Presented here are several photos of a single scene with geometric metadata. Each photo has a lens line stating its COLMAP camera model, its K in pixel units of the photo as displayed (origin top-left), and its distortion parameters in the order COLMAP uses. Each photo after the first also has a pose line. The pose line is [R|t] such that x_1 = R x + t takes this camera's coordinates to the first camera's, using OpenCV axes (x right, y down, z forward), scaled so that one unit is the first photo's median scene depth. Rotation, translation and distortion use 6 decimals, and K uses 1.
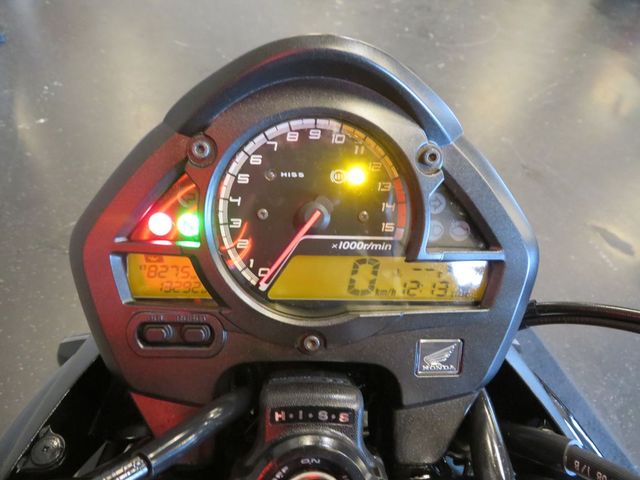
lens RADIAL K [[456.7, 0, 316.9], [0, 456.7, 242.1], [0, 0, 1]] dist [-0.005648, 0.003771]
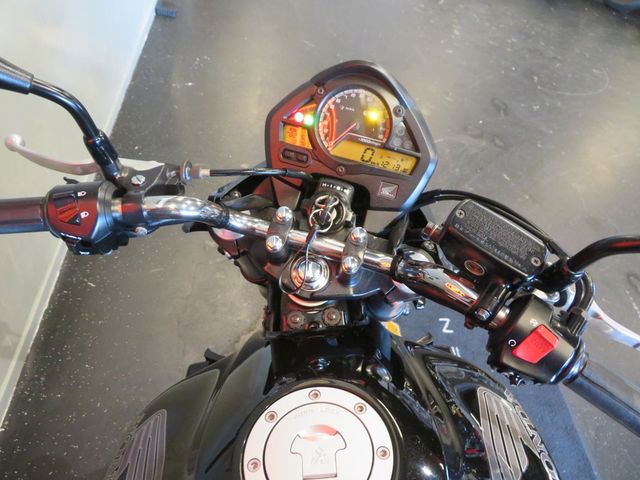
lens RADIAL K [[456.7, 0, 316.9], [0, 456.7, 242.1], [0, 0, 1]] dist [-0.005648, 0.003771]
pose [[0.956354, 0.246934, -0.156241, 0.358411], [-0.250163, 0.968203, -0.001033, 0.636032], [0.151018, 0.040074, 0.987718, -1.592991]]
